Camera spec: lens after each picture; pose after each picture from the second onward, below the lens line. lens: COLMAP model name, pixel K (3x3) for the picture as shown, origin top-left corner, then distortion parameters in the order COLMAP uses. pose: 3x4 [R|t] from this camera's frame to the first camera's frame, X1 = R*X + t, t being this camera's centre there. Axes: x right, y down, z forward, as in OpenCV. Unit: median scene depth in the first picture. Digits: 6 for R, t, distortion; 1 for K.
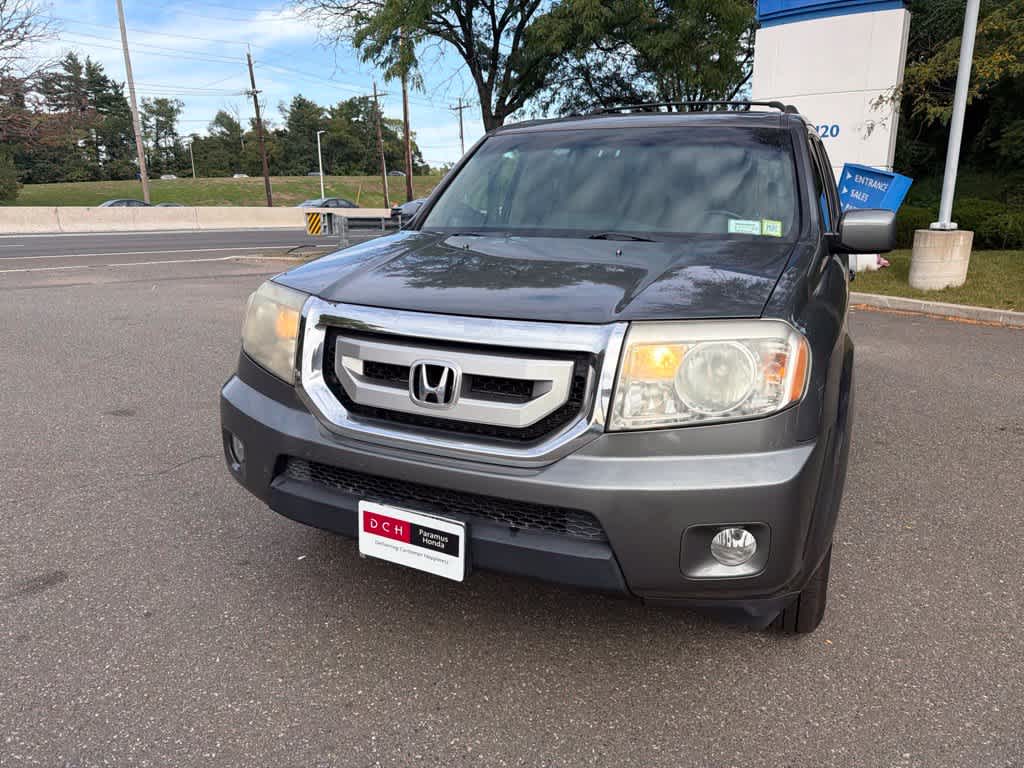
lens RADIAL K [[729.8, 0, 507.9], [0, 729.8, 369.5], [0, 0, 1]] dist [0.033465, -0.038594]
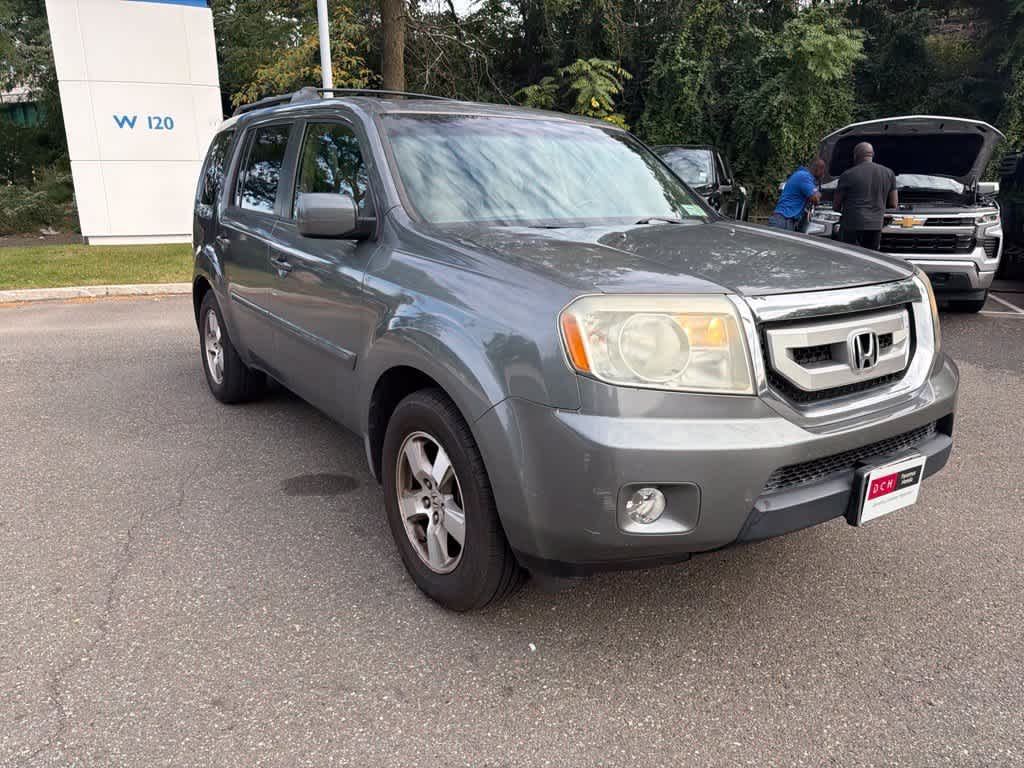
lens RADIAL K [[729.8, 0, 508.7], [0, 729.8, 381.8], [0, 0, 1]] dist [0.033465, -0.038594]
pose [[0.517691, -0.214807, 0.828163, -0.142270], [0.198658, 0.971694, 0.127853, -0.019845], [-0.832184, 0.098333, 0.545710, 0.091753]]
